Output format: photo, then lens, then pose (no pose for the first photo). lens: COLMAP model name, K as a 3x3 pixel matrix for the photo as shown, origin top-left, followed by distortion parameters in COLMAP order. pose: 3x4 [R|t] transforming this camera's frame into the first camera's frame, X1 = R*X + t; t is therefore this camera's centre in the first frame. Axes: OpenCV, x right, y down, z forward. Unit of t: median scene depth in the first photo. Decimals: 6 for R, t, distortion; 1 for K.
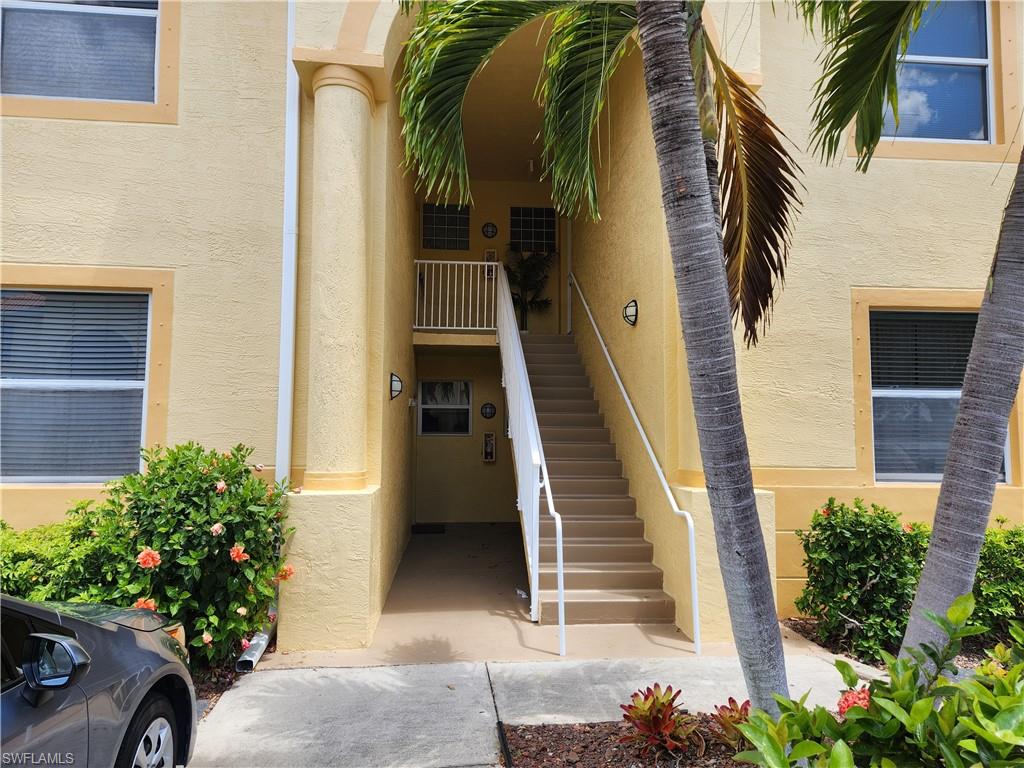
lens RADIAL K [[678.5, 0, 516.8], [0, 678.5, 379.7], [0, 0, 1]] dist [0.050428, -0.034681]
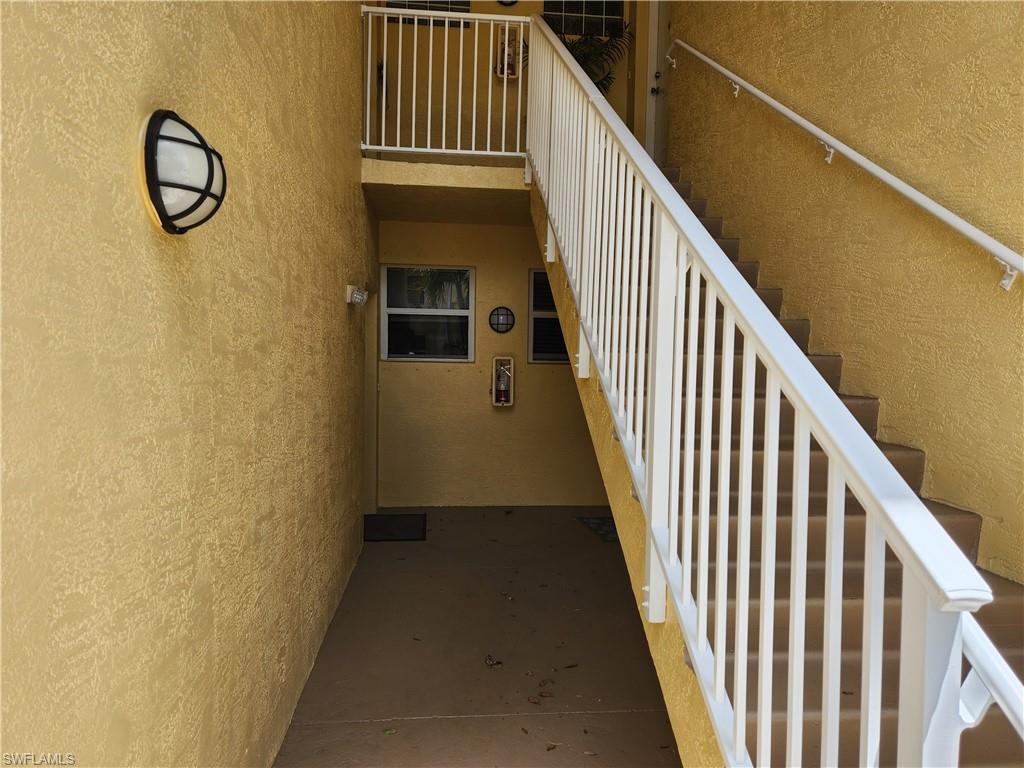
lens RADIAL K [[678.5, 0, 516.8], [0, 678.5, 379.7], [0, 0, 1]] dist [0.050428, -0.034681]
pose [[0.999842, 0.013054, 0.012033, -0.038750], [-0.014368, 0.993095, 0.116433, 0.031575], [-0.010430, -0.116588, 0.993126, 0.453034]]
